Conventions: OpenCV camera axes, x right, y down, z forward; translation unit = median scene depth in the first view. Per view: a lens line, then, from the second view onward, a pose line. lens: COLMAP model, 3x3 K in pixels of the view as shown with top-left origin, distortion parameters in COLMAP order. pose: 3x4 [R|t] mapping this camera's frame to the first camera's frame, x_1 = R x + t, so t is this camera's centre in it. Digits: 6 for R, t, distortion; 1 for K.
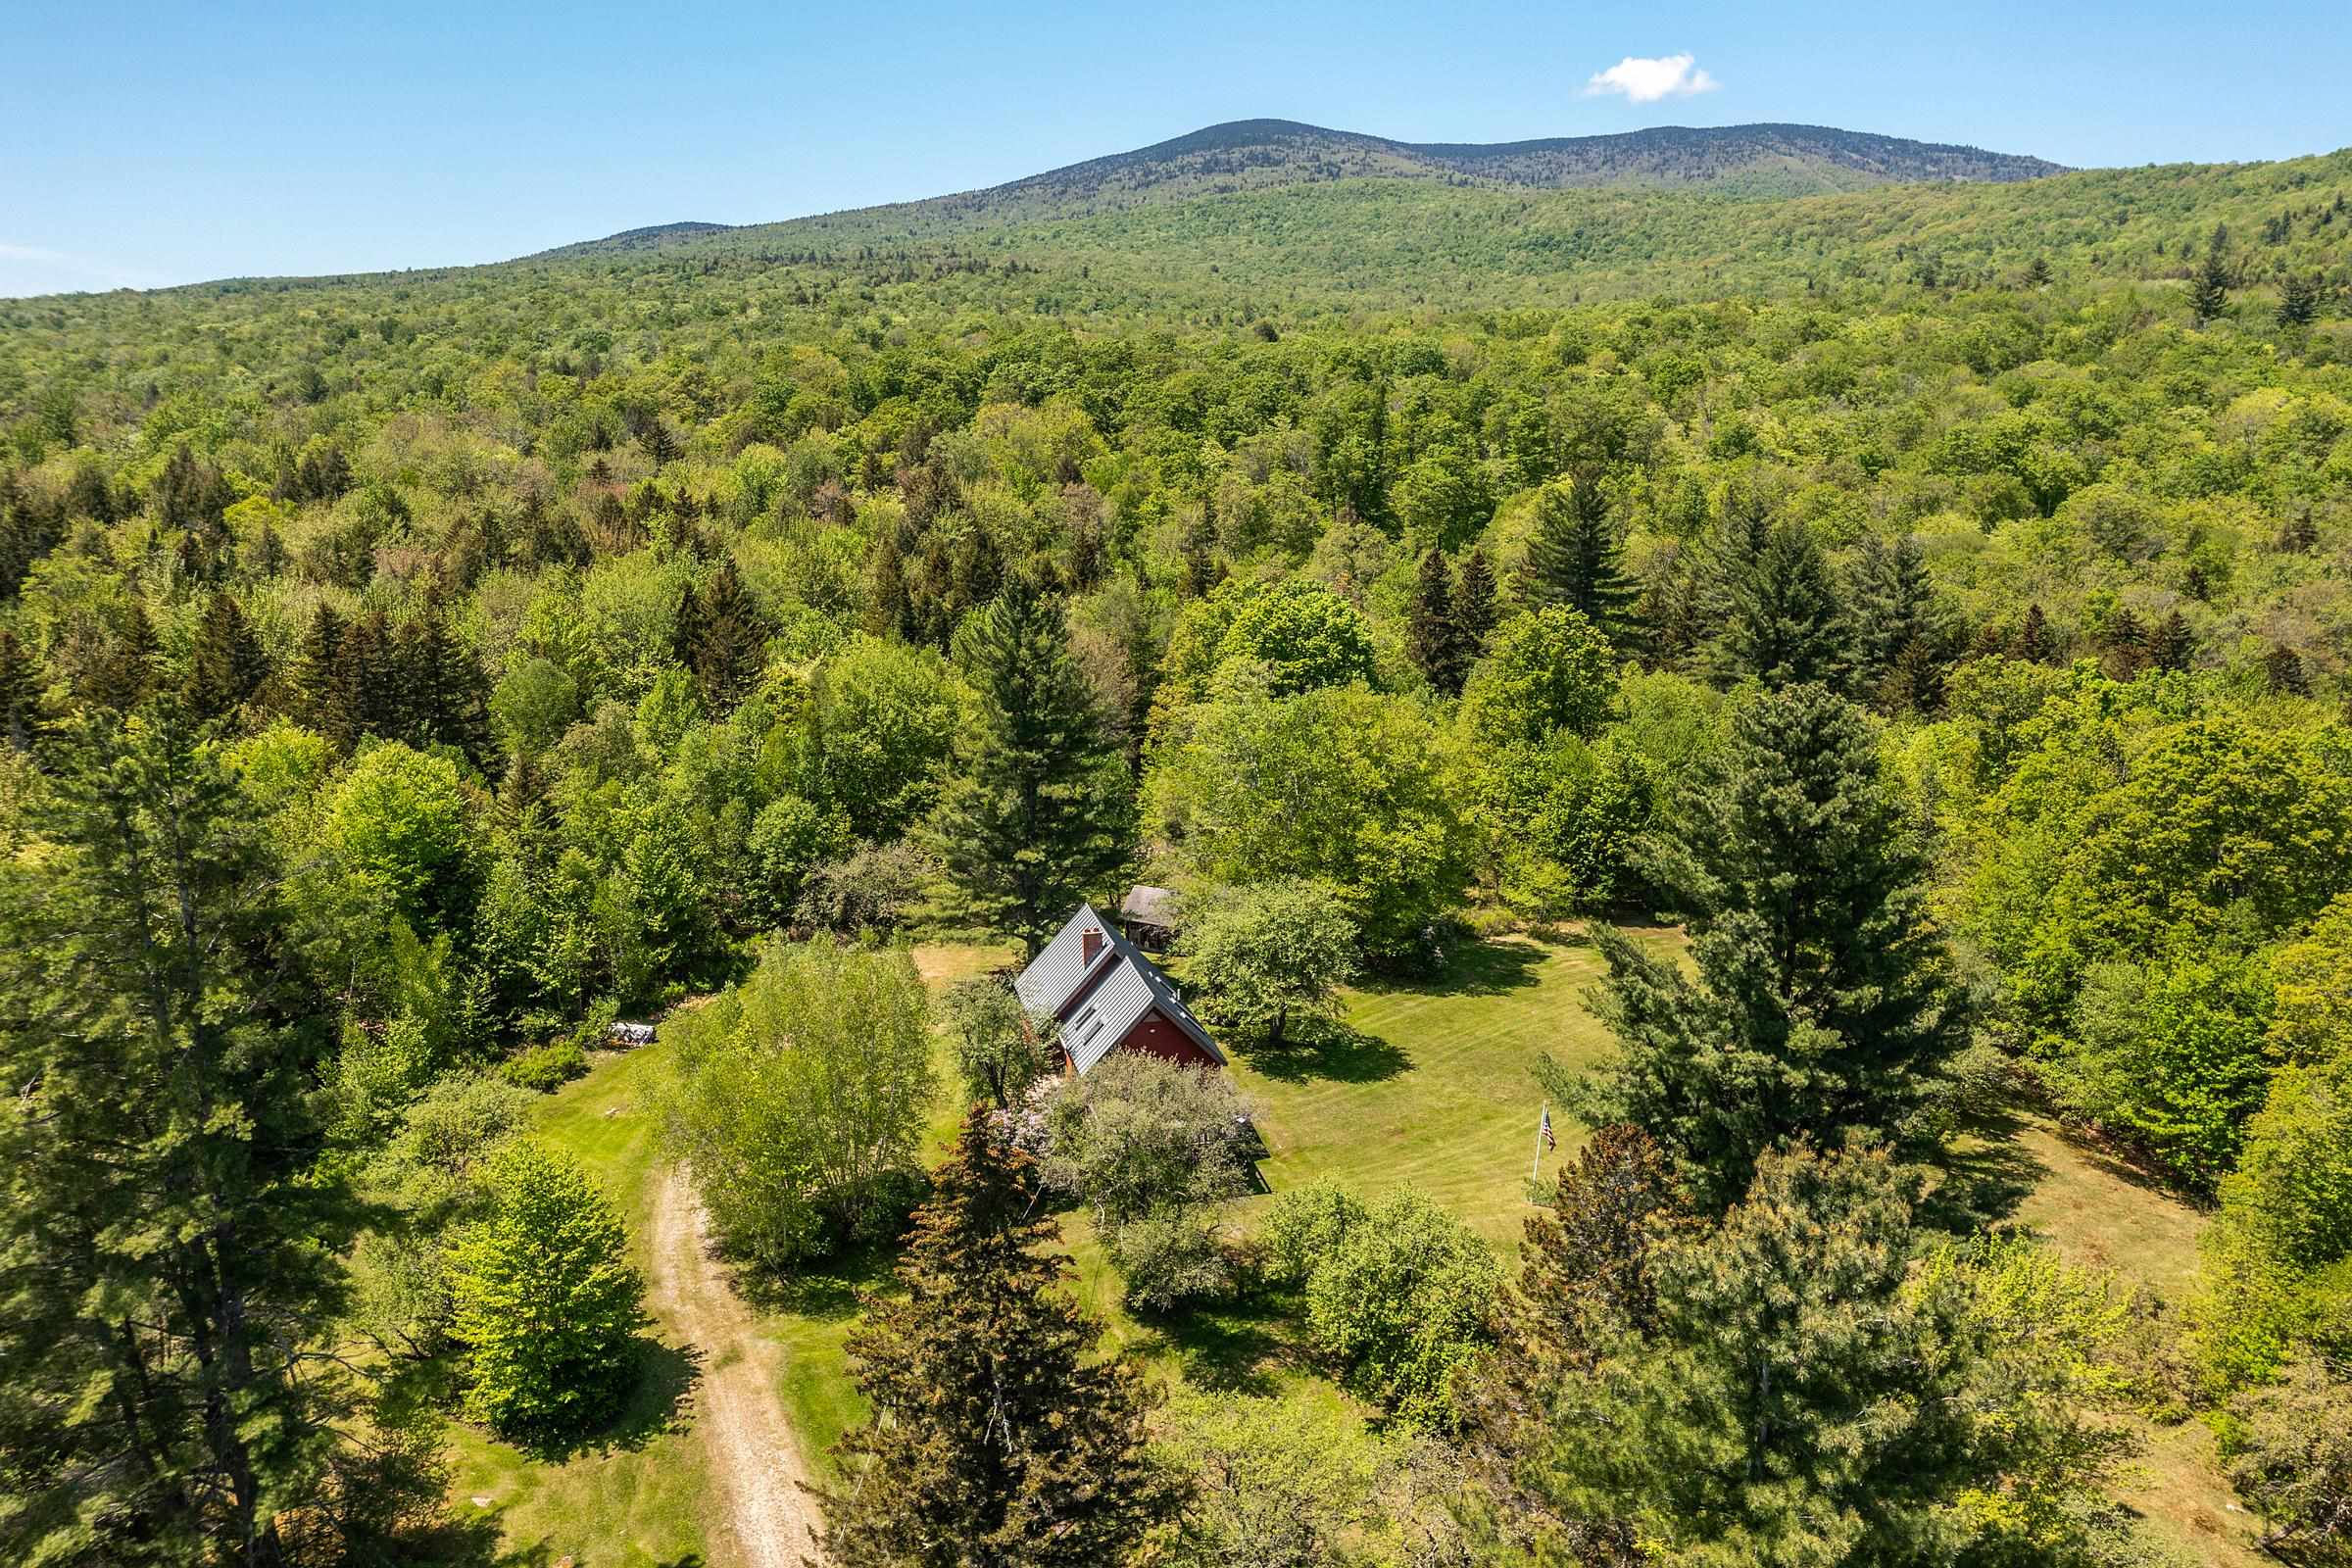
lens RADIAL K [[1874.4, 0, 1176.0], [0, 1874.4, 784.0], [0, 0, 1]] dist [0.003125, 0.001598]
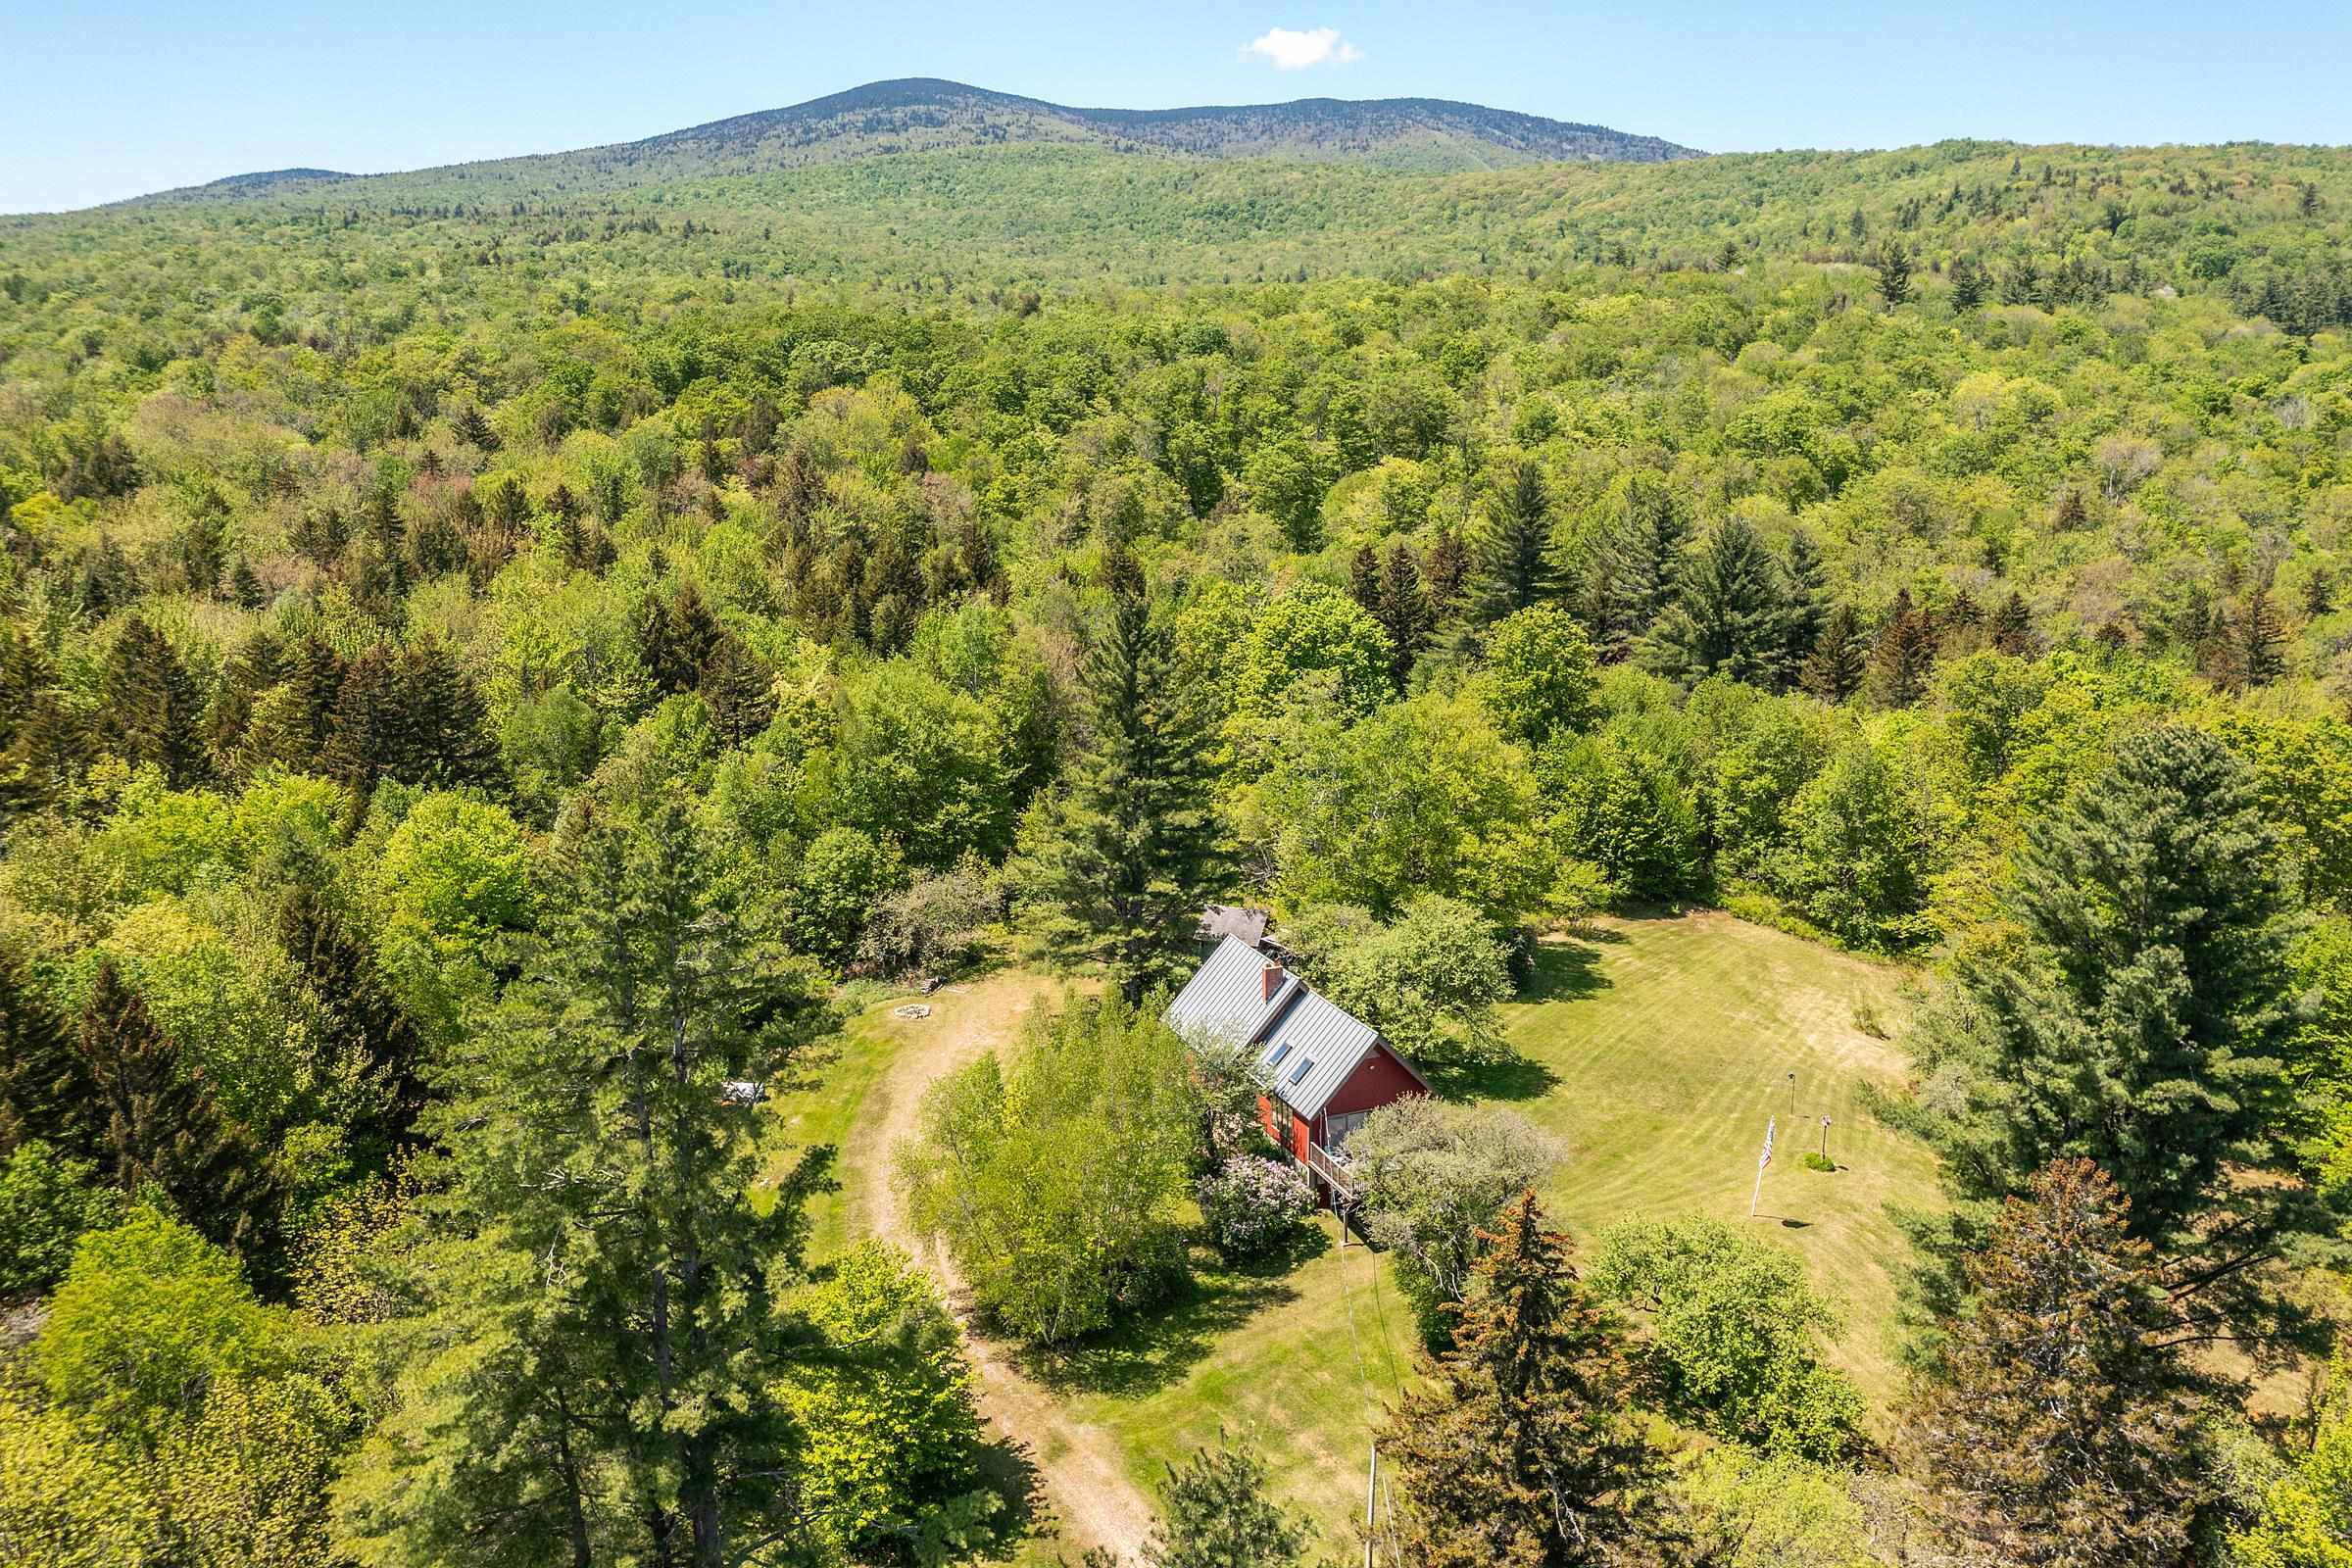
lens RADIAL K [[1874.4, 0, 1176.0], [0, 1874.4, 784.0], [0, 0, 1]] dist [0.003125, 0.001598]
pose [[0.983897, -0.034042, 0.175462, -0.091337], [0.030736, 0.999296, 0.021521, -0.013562], [-0.176071, -0.015782, 0.984251, 0.015591]]
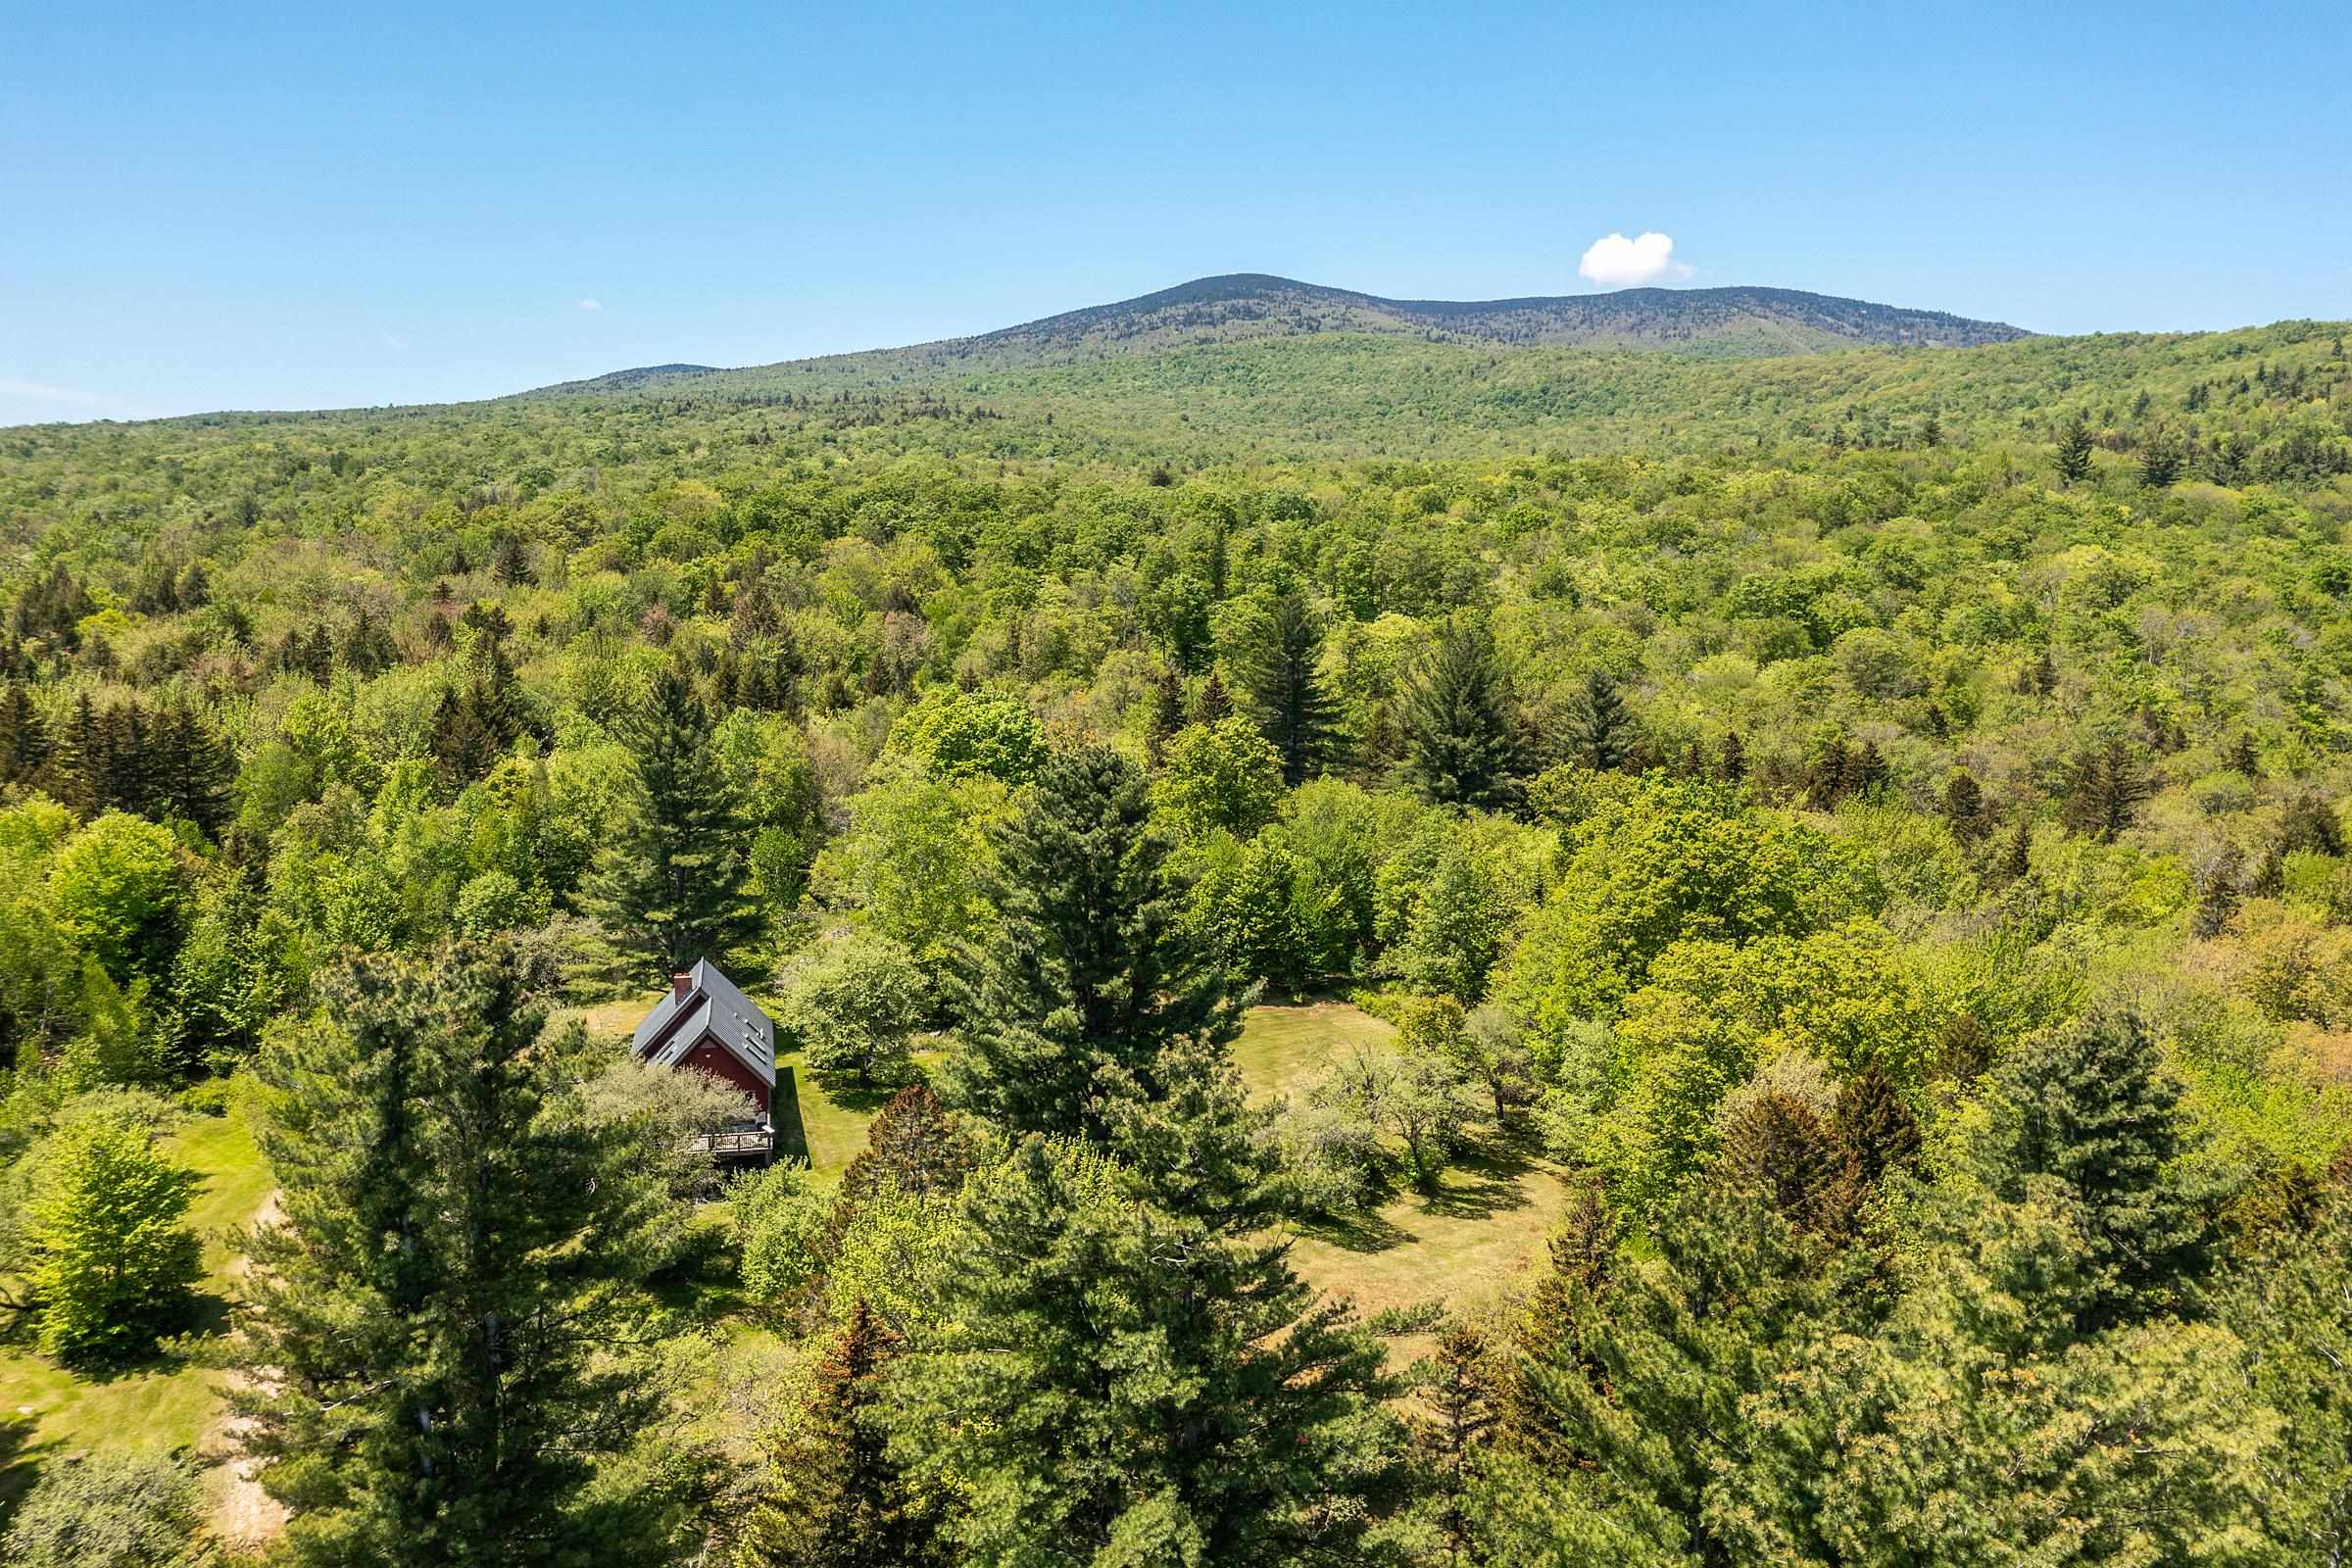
lens RADIAL K [[1905.9, 0, 1176.0], [0, 1905.9, 784.0], [0, 0, 1]] dist [-0.001686, 0.011409]
pose [[0.999868, 0.015682, 0.004290, 0.087279], [-0.015299, 0.996823, -0.078160, 0.016637], [-0.005502, 0.078084, 0.996932, -0.062474]]
